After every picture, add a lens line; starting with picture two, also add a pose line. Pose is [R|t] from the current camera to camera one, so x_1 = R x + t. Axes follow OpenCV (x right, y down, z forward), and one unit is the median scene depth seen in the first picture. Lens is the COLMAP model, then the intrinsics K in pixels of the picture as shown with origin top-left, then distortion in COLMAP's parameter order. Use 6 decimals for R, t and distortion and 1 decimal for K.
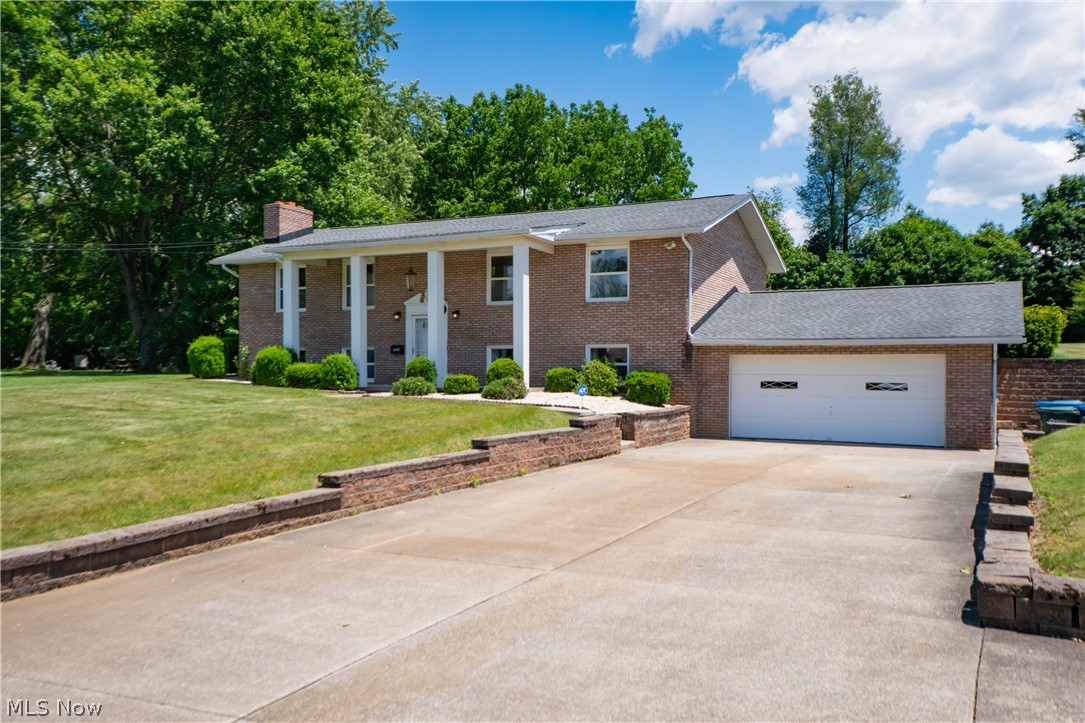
lens RADIAL K [[927.1, 0, 553.2], [0, 927.1, 363.3], [0, 0, 1]] dist [0.109325, 0.064040]
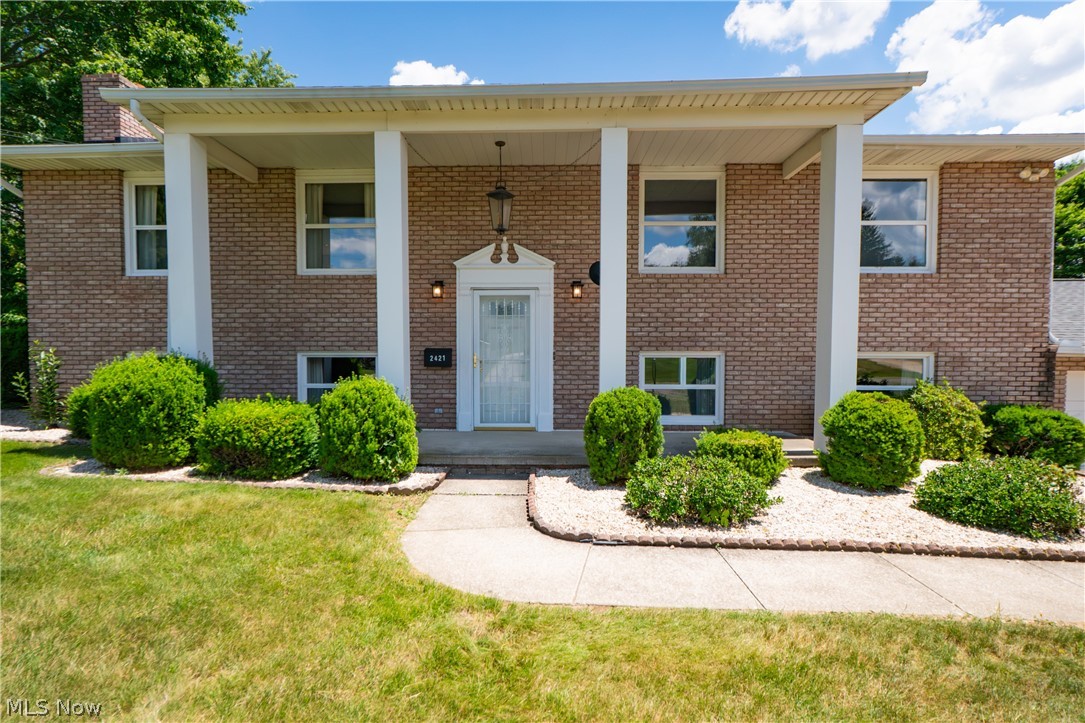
lens RADIAL K [[570.1, 0, 549.1], [0, 570.1, 355.3], [0, 0, 1]] dist [-0.023385, 0.009303]
pose [[0.909930, -0.007411, 0.414696, -0.238525], [0.000831, 0.999871, 0.016045, -0.020834], [-0.414761, -0.014255, 0.909819, 0.707215]]
